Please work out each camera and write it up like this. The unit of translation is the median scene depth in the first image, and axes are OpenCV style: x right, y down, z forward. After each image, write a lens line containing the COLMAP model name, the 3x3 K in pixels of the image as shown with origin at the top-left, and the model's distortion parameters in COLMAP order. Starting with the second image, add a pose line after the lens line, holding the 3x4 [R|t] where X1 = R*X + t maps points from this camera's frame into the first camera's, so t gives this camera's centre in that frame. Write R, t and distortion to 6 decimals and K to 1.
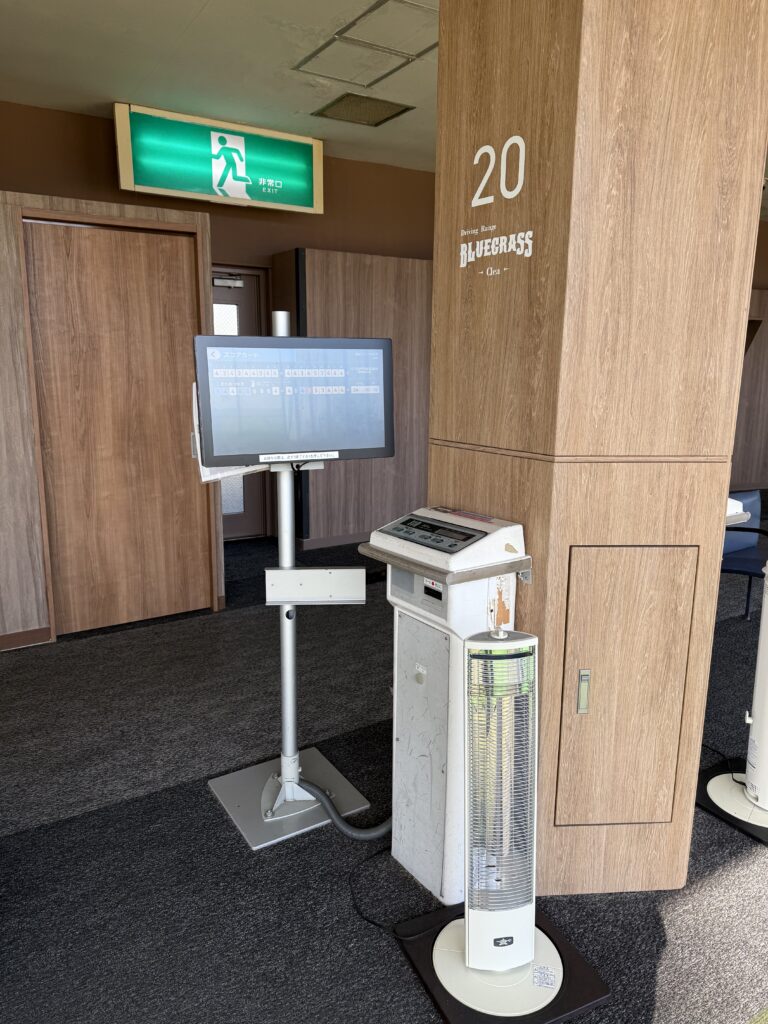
lens RADIAL K [[729.5, 0, 384.0], [0, 729.5, 512.0], [0, 0, 1]] dist [-0.000926, -0.006234]
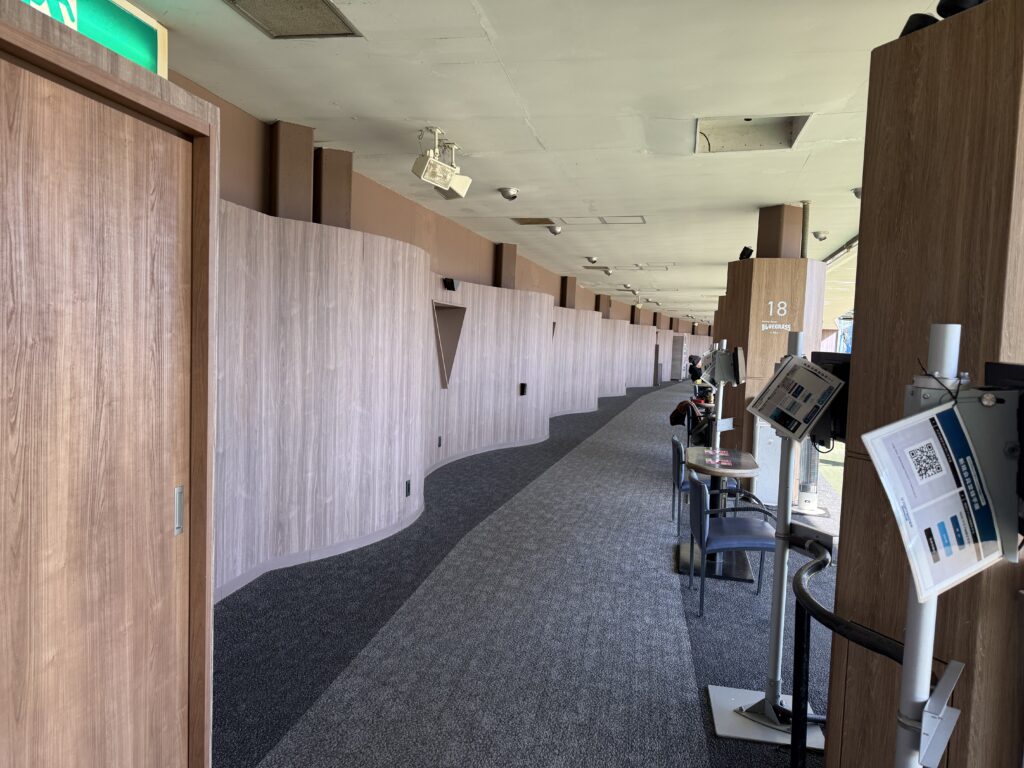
lens RADIAL K [[729.5, 0, 512.0], [0, 729.5, 384.0], [0, 0, 1]] dist [-0.000926, -0.006234]
pose [[0.680953, -0.025737, 0.731875, -0.524222], [0.113706, 0.990978, -0.070945, -0.128718], [-0.723446, 0.131529, 0.677736, 0.481137]]
